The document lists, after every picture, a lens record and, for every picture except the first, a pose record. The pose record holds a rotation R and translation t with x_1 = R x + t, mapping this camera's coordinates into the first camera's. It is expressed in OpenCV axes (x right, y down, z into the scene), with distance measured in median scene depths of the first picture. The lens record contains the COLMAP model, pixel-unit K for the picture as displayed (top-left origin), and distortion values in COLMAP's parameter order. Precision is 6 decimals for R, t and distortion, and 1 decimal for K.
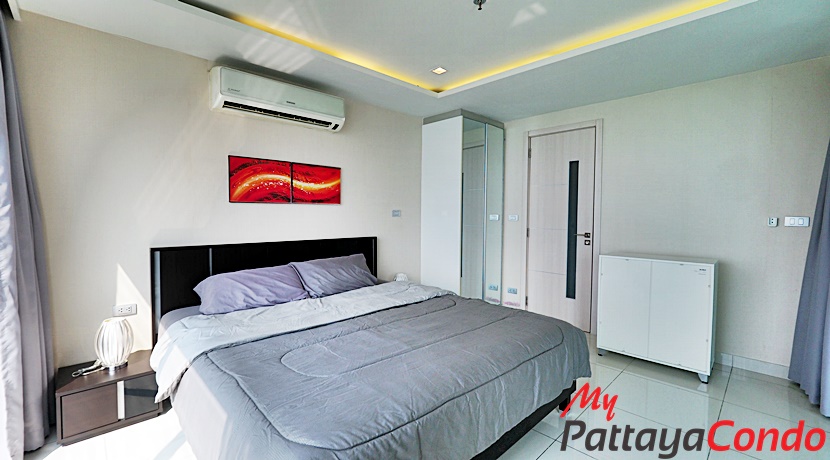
lens RADIAL K [[364.8, 0, 418.0], [0, 364.8, 230.6], [0, 0, 1]] dist [0.000622, 0.000018]
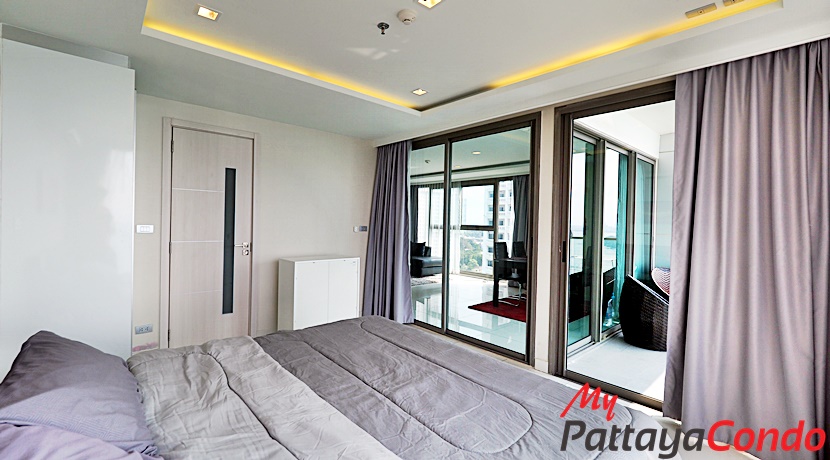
lens RADIAL K [[337.7, 0, 419.3], [0, 337.7, 224.4], [0, 0, 1]] dist [-0.002209, -0.000186]
pose [[0.039958, -0.007690, 0.999172, -0.439056], [0.032424, 0.999454, 0.006396, -0.034349], [-0.998675, 0.032142, 0.040185, 0.481832]]
